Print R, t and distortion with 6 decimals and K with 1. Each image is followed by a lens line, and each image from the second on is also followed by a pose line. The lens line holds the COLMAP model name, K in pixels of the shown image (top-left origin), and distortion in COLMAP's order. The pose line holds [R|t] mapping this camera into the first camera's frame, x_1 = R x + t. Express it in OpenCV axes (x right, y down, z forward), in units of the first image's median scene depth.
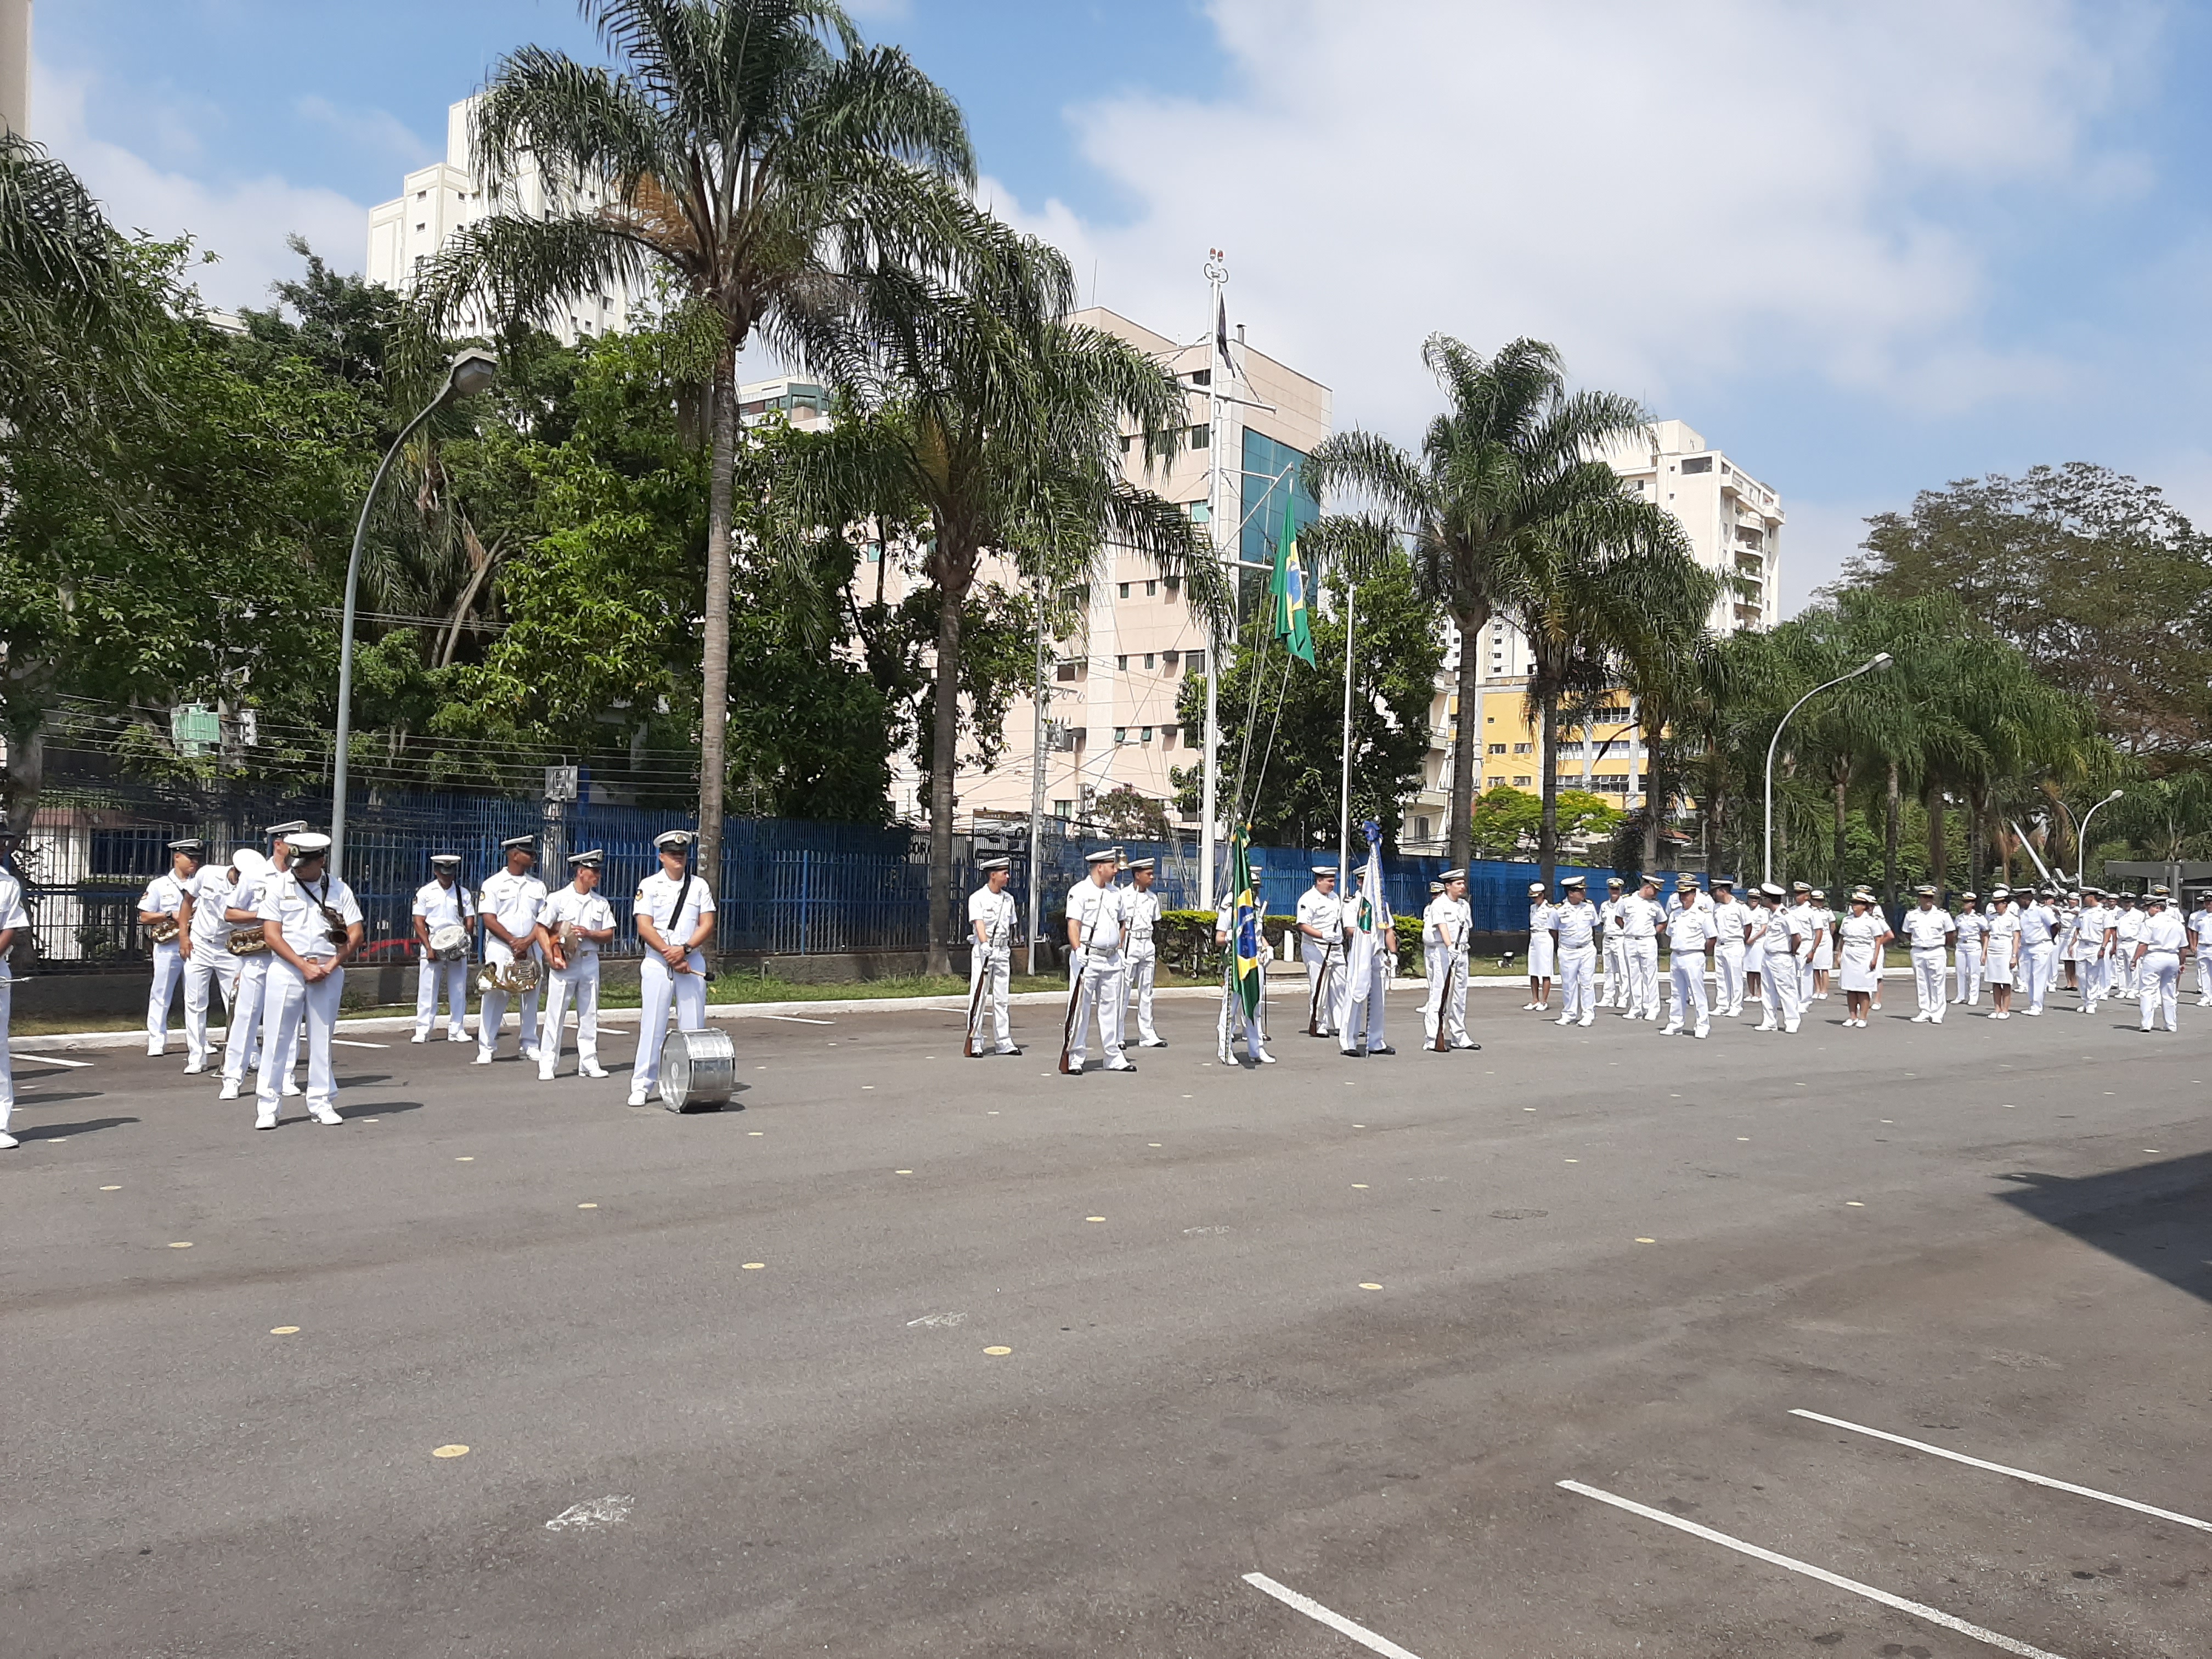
lens RADIAL K [[1656.5, 0, 1106.0], [0, 1656.5, 829.5], [0, 0, 1]] dist [0.098830, 0.001500]
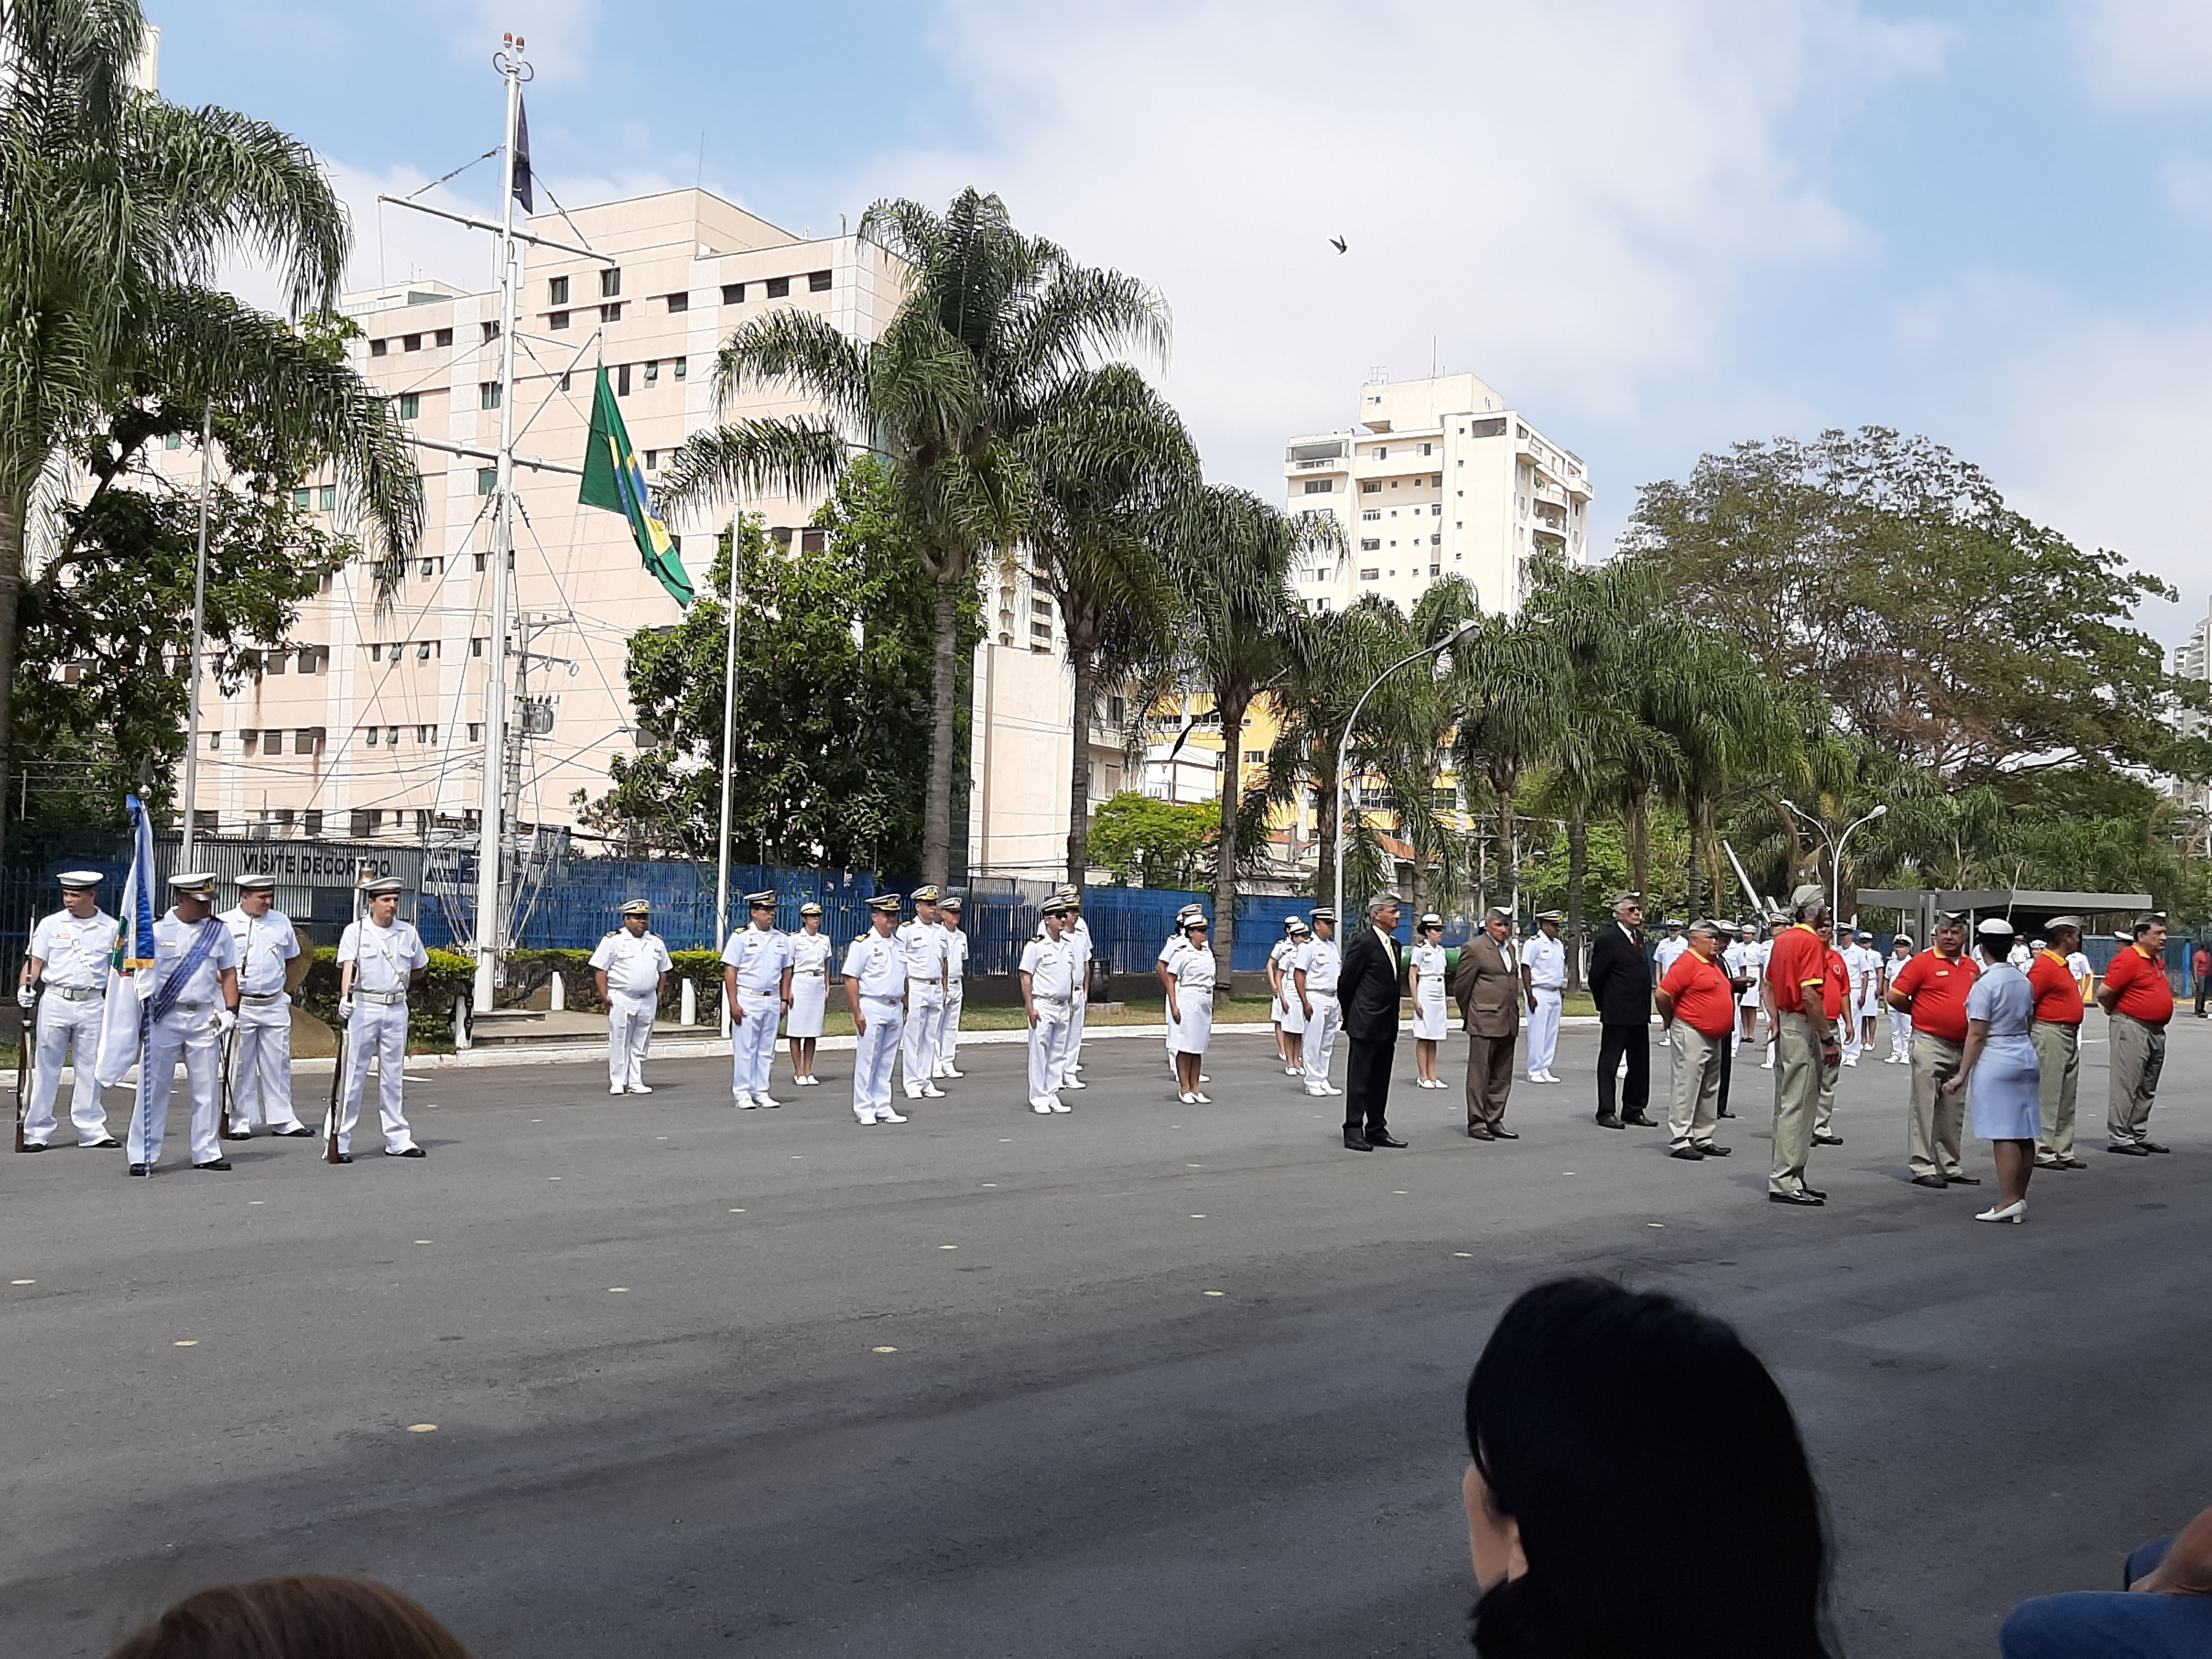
lens RADIAL K [[1842.9, 0, 1106.3], [0, 1842.9, 881.1], [0, 0, 1]] dist [0.102288, -0.001693]
pose [[0.998559, 0.006424, 0.053273, 0.134561], [-0.007122, 0.999891, 0.012920, 0.004240], [-0.053184, -0.013281, 0.998496, 0.078620]]
